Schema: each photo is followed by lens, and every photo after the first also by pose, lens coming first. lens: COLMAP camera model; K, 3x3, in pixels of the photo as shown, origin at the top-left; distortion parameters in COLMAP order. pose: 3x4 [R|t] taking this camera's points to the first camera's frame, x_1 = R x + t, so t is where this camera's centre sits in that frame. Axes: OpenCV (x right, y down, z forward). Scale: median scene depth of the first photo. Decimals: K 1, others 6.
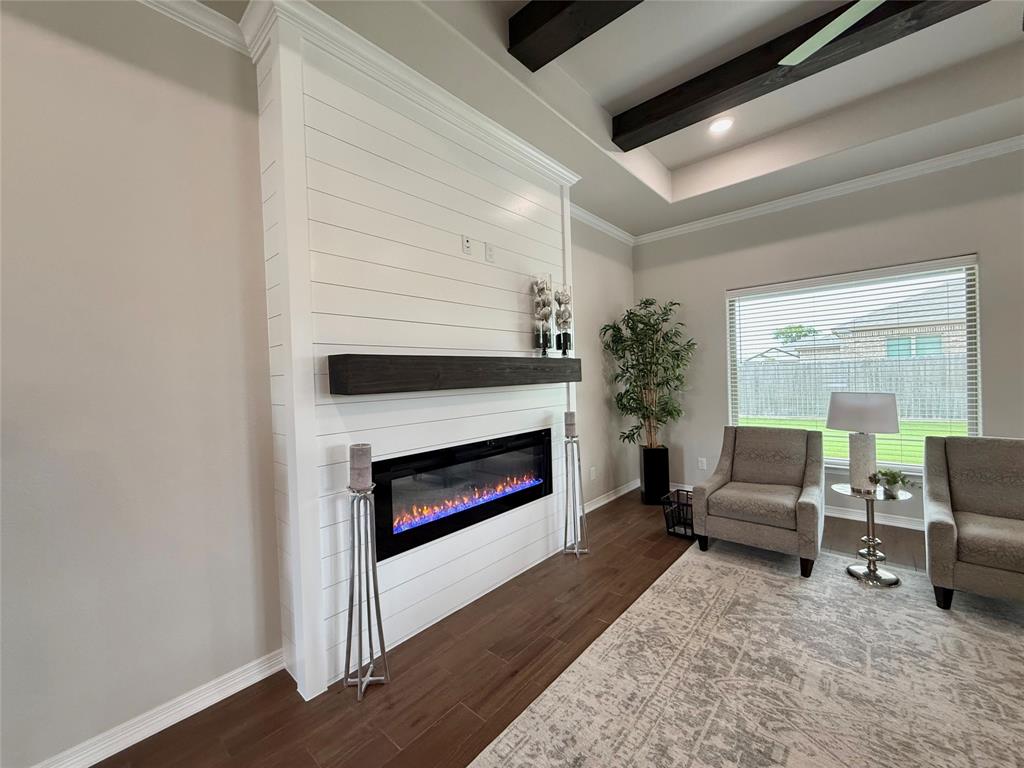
lens RADIAL K [[410.3, 0, 510.8], [0, 410.3, 383.3], [0, 0, 1]] dist [0.000529, -0.000253]
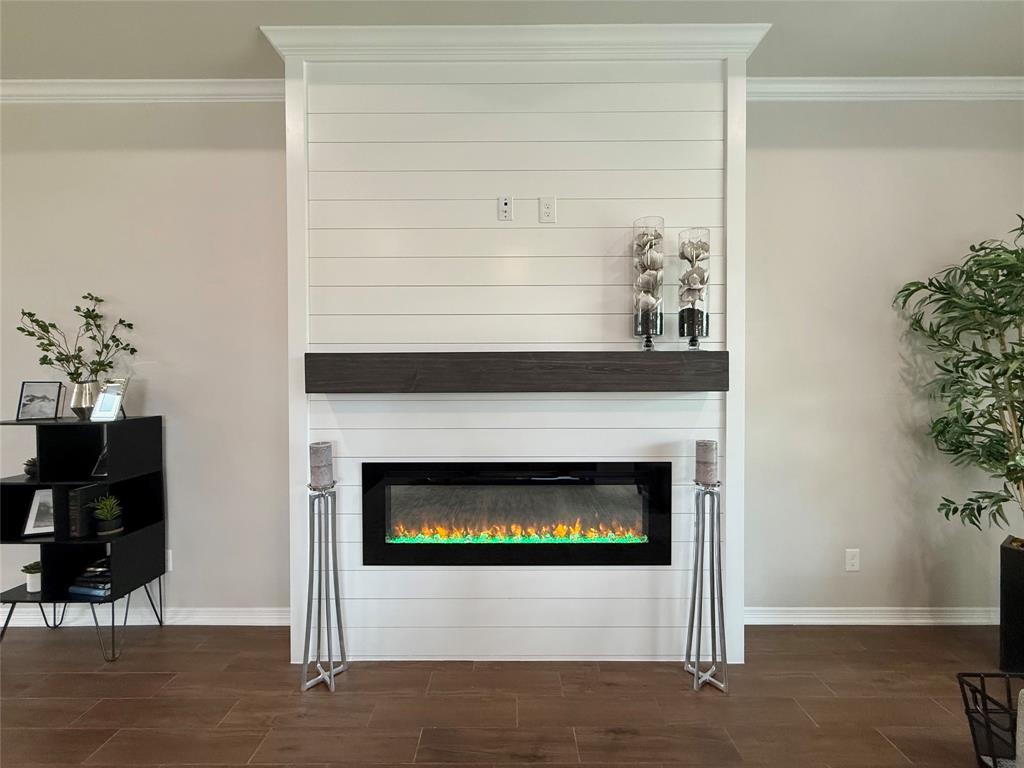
lens RADIAL K [[403.9, 0, 512.0], [0, 403.9, 384.0], [0, 0, 1]] dist [-0.000754, -0.000018]
pose [[0.662404, 0.040674, -0.748042, 0.435252], [-0.029588, 0.999166, 0.028128, -0.023575], [0.748563, 0.003501, 0.663055, 0.446844]]
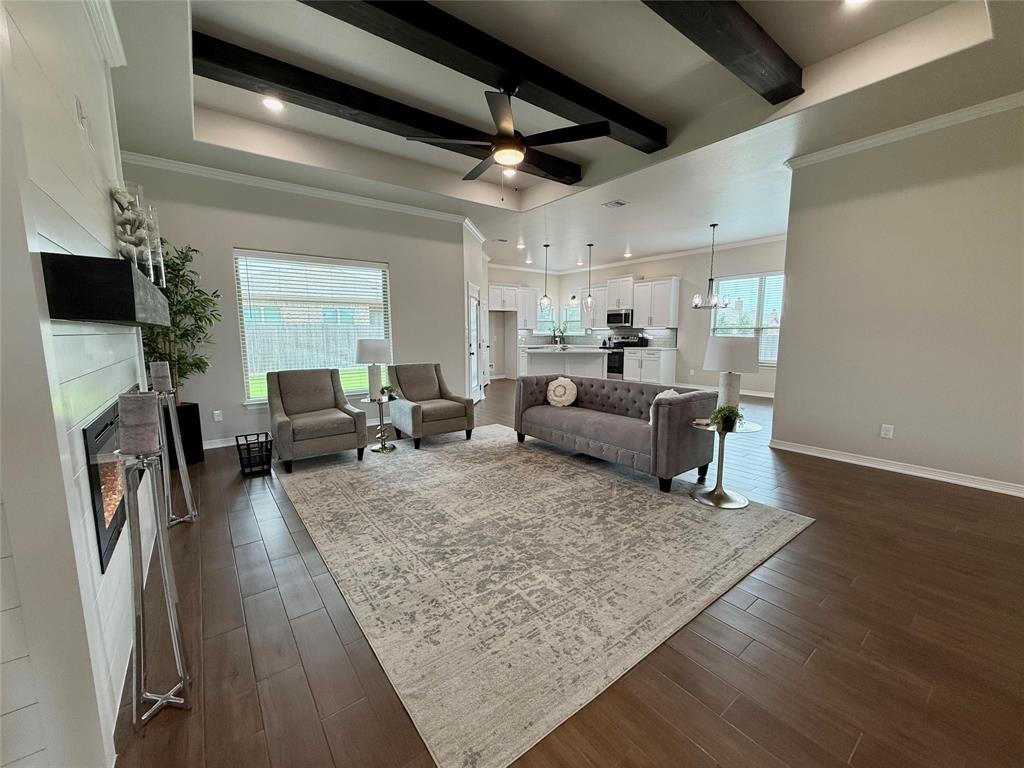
lens RADIAL K [[410.3, 0, 510.8], [0, 410.3, 383.3], [0, 0, 1]] dist [0.000529, -0.000253]
pose [[0.192851, -0.091841, 0.976921, -0.603280], [0.011114, 0.995751, 0.091417, 0.048567], [-0.981165, -0.006772, 0.193052, 0.147159]]
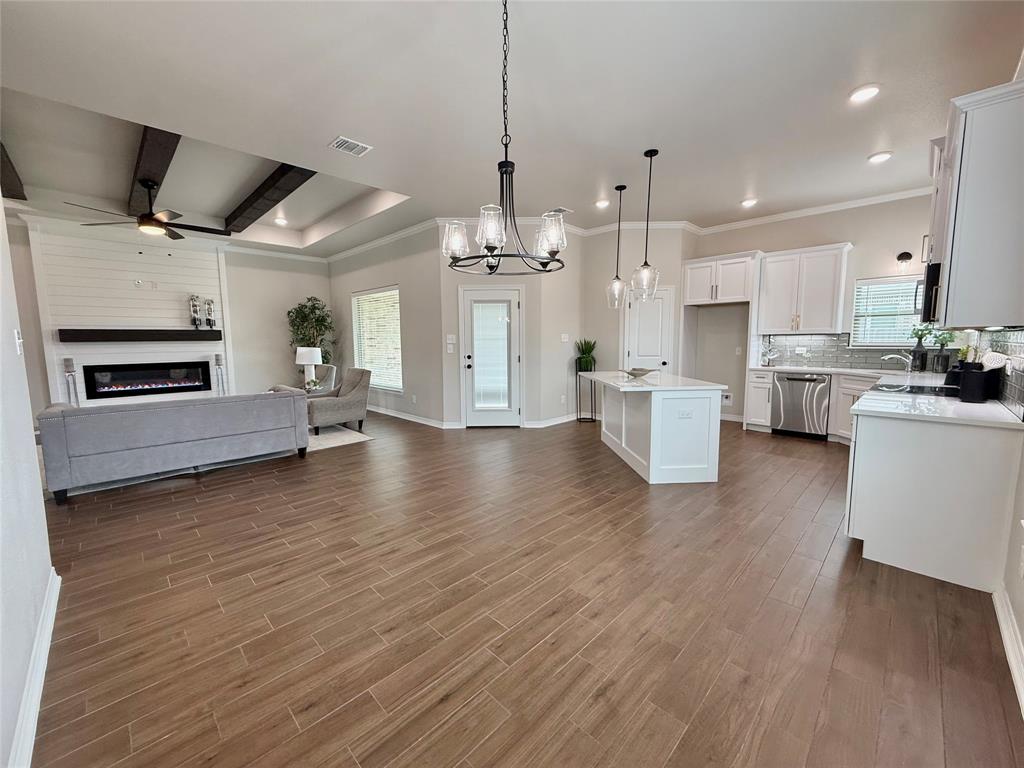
lens RADIAL K [[410.3, 0, 510.8], [0, 410.3, 383.3], [0, 0, 1]] dist [0.000529, -0.000253]
pose [[0.997593, 0.030039, -0.062499, 2.075129], [-0.023908, 0.995033, 0.096632, -0.028206], [0.065091, -0.094905, 0.993356, -1.238600]]
